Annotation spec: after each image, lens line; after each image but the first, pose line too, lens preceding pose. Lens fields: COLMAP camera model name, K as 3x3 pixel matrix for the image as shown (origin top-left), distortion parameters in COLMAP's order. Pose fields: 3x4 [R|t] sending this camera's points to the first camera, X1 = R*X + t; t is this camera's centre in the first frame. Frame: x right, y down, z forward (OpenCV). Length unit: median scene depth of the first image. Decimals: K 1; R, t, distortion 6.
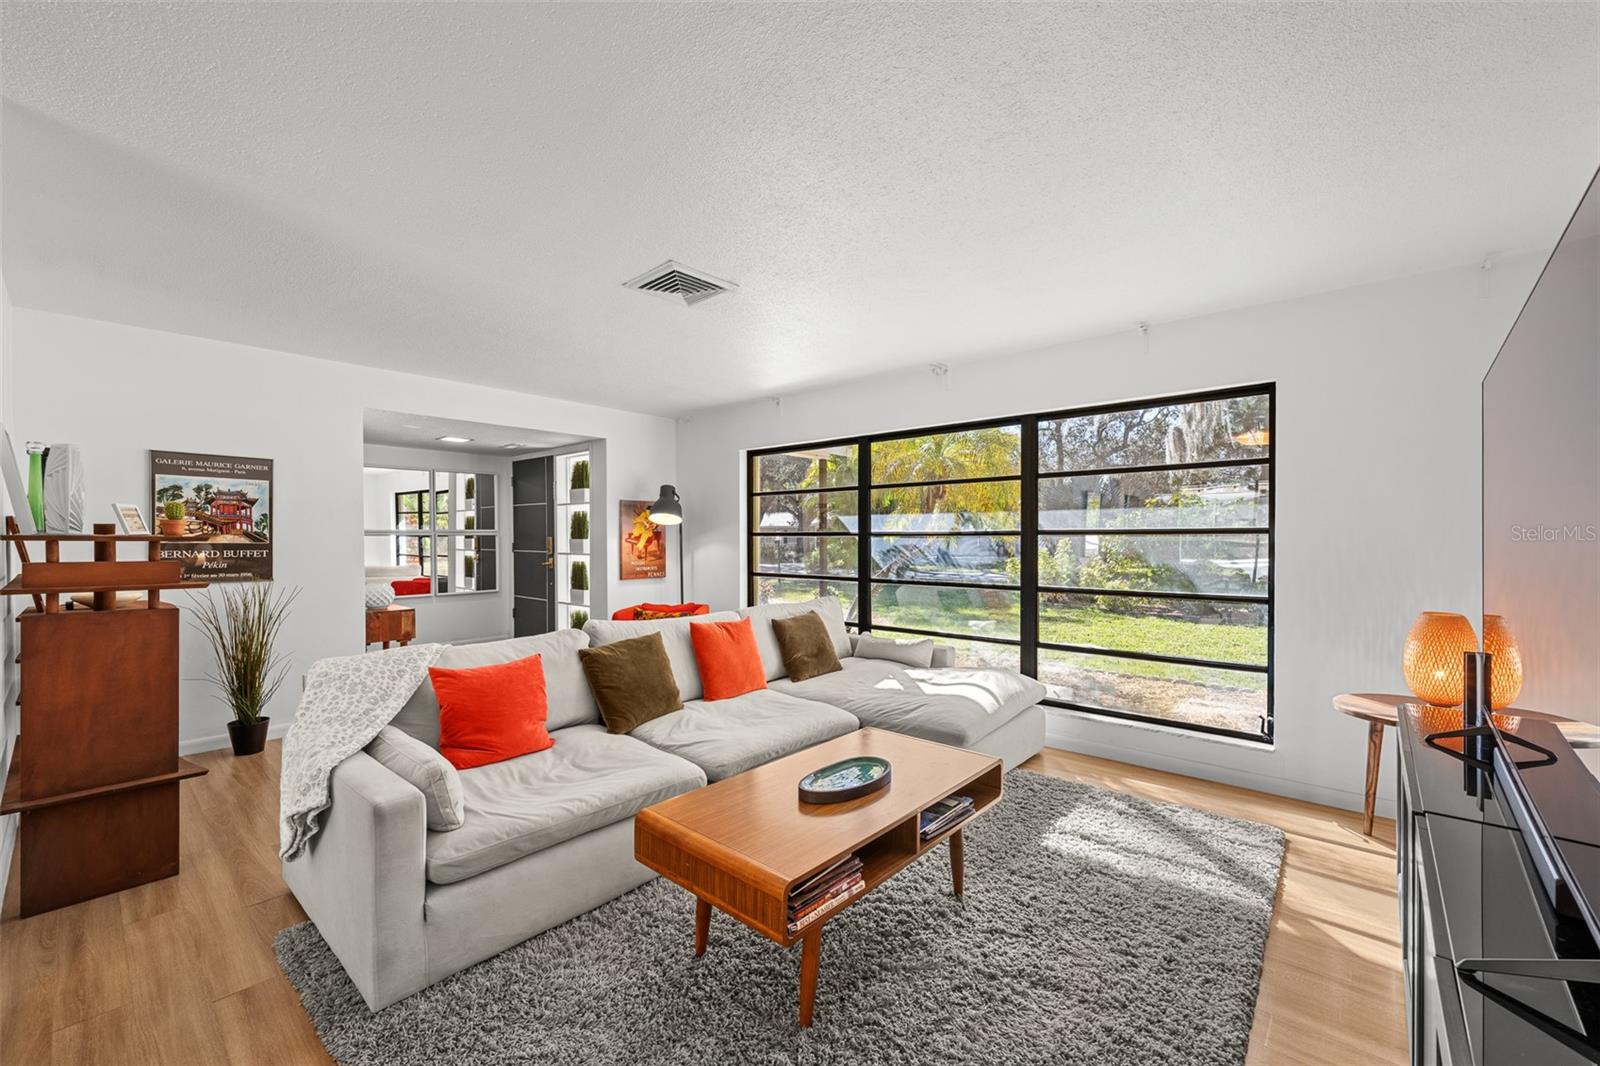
lens RADIAL K [[639.1, 0, 802.3], [0, 639.1, 538.2], [0, 0, 1]] dist [-0.001273, -0.000293]
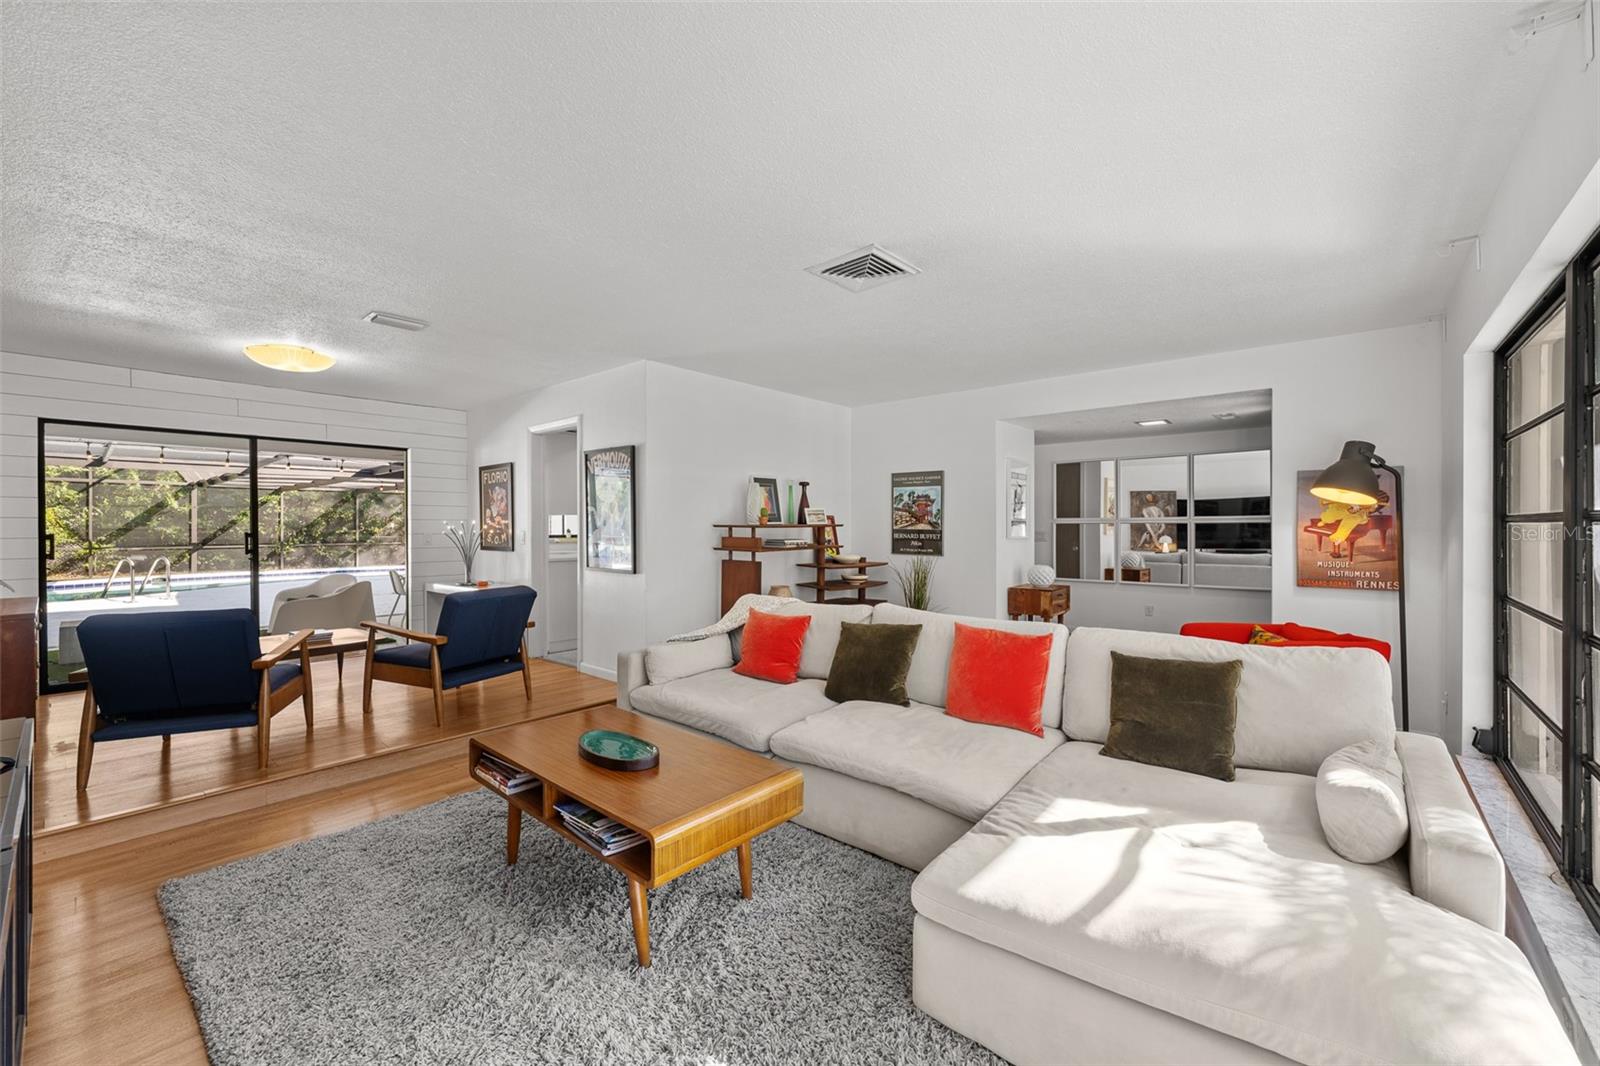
lens RADIAL K [[639.1, 0, 794.9], [0, 639.1, 536.6], [0, 0, 1]] dist [-0.001273, -0.000293]
pose [[-0.000322, 0.020033, -0.999799, 0.478000], [0.002826, 0.999795, 0.020032, -0.004835], [0.999996, -0.002819, -0.000378, 0.540719]]
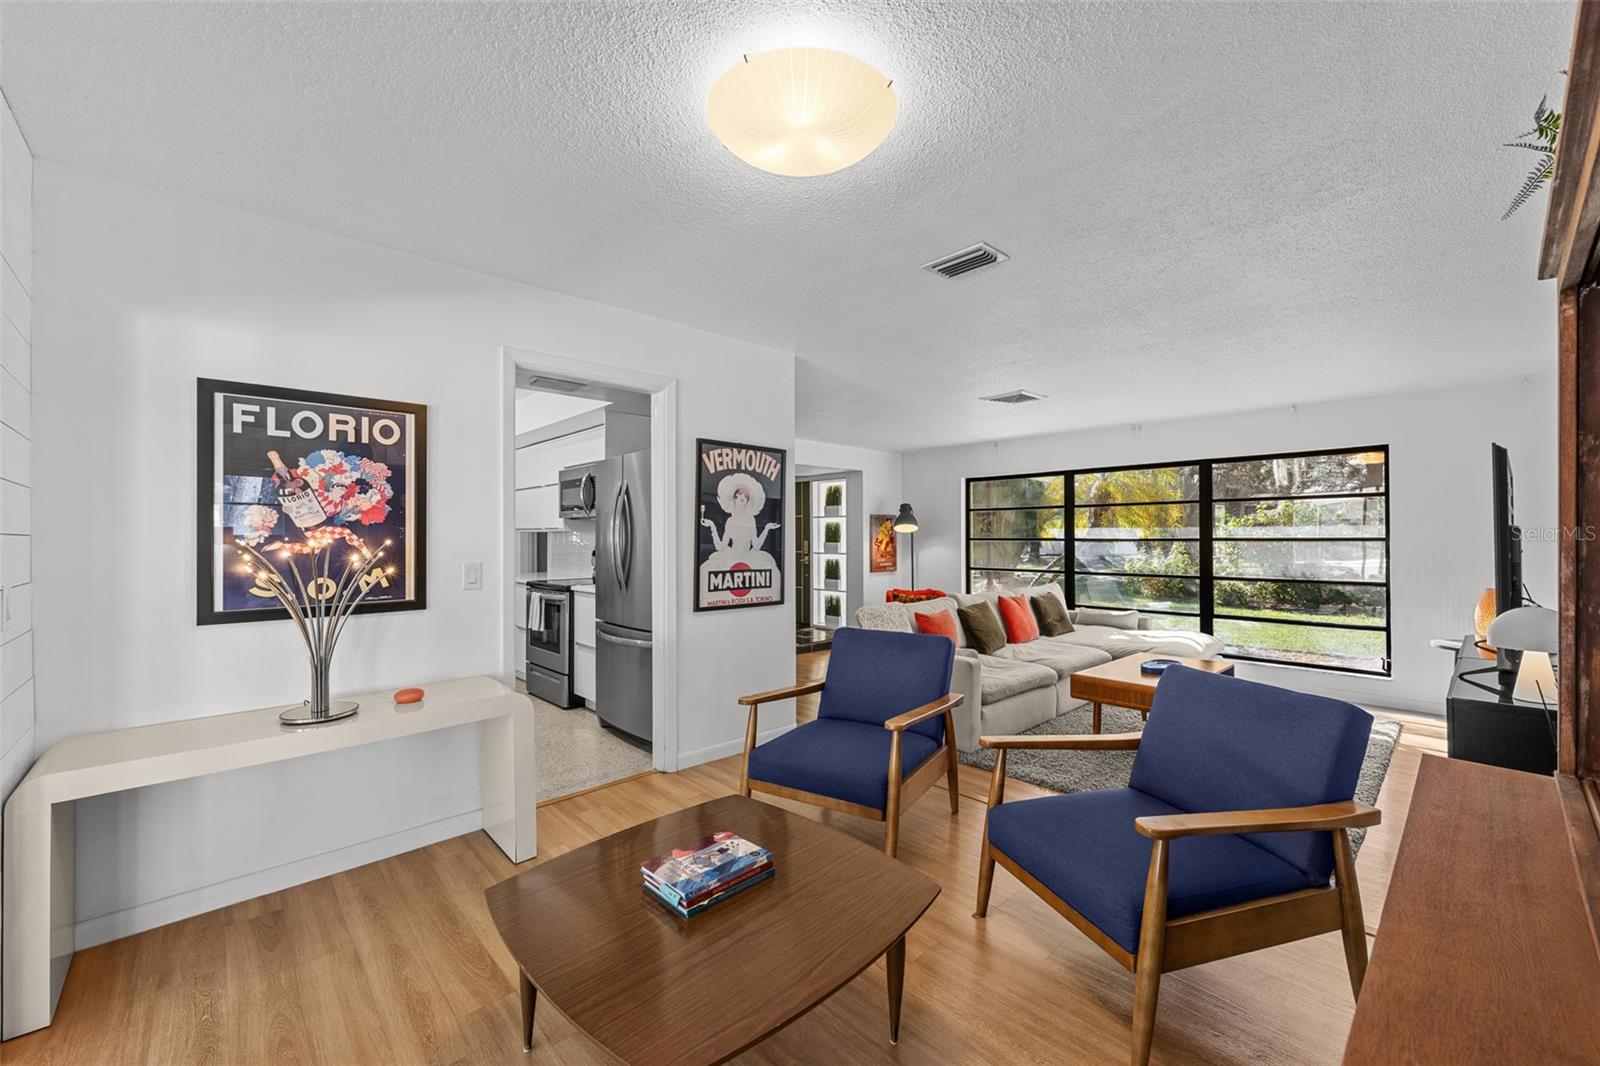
lens RADIAL K [[639.1, 0, 793.5], [0, 639.1, 526.9], [0, 0, 1]] dist [-0.001273, -0.000293]
pose [[0.994299, -0.002907, -0.106591, -0.358583], [0.001160, 0.999864, -0.016448, -0.012358], [0.106625, 0.016231, 0.994167, -0.466788]]
